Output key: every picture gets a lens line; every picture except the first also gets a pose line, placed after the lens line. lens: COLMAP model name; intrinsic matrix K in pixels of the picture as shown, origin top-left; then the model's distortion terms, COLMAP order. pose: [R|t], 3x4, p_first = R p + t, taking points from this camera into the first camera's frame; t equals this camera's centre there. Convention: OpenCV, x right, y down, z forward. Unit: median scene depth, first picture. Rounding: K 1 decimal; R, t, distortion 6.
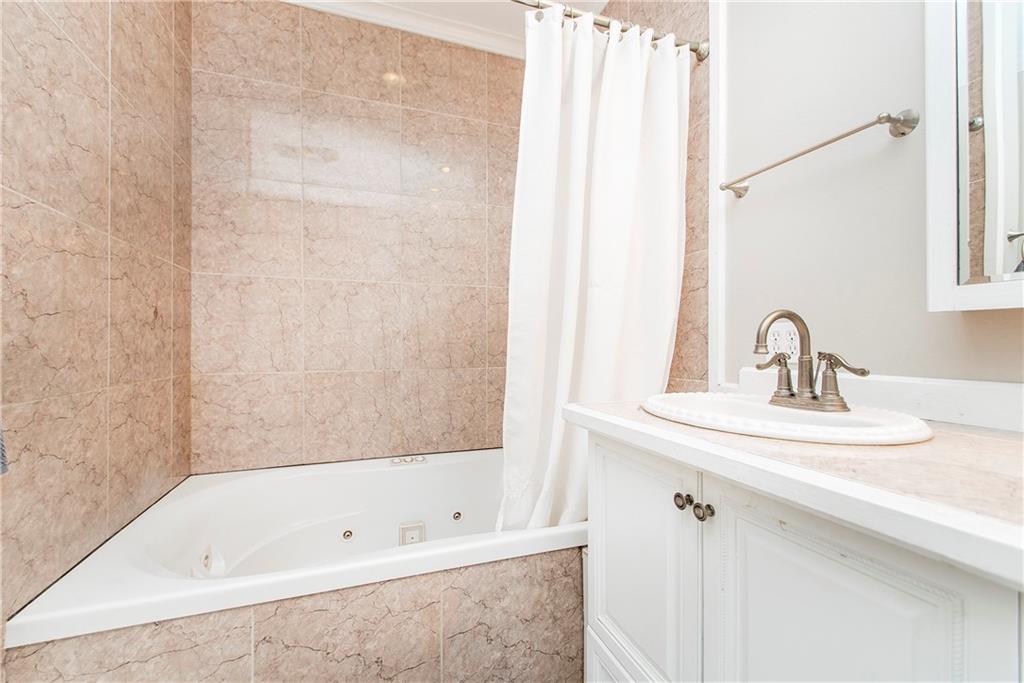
lens RADIAL K [[446.4, 0, 511.9], [0, 446.4, 344.5], [0, 0, 1]] dist [0.014111, -0.003297]
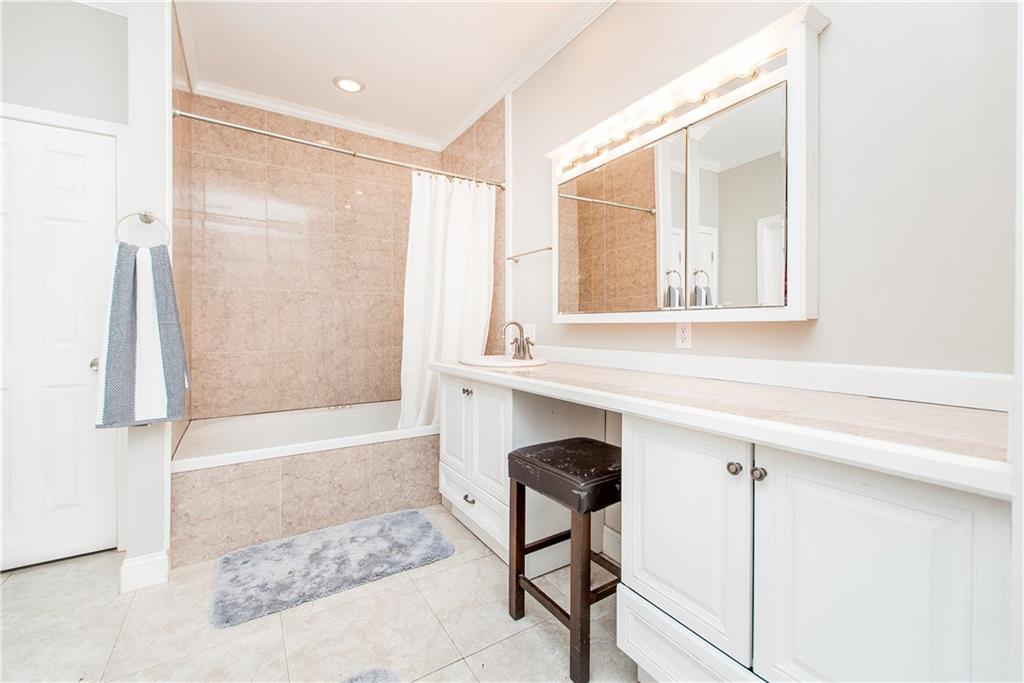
lens RADIAL K [[446.4, 0, 495.8], [0, 446.4, 322.8], [0, 0, 1]] dist [0.014111, -0.003297]
pose [[0.984772, -0.001652, 0.173841, 0.031339], [0.003386, 0.999947, -0.009680, -0.017846], [-0.173816, 0.010122, 0.984726, -0.647307]]
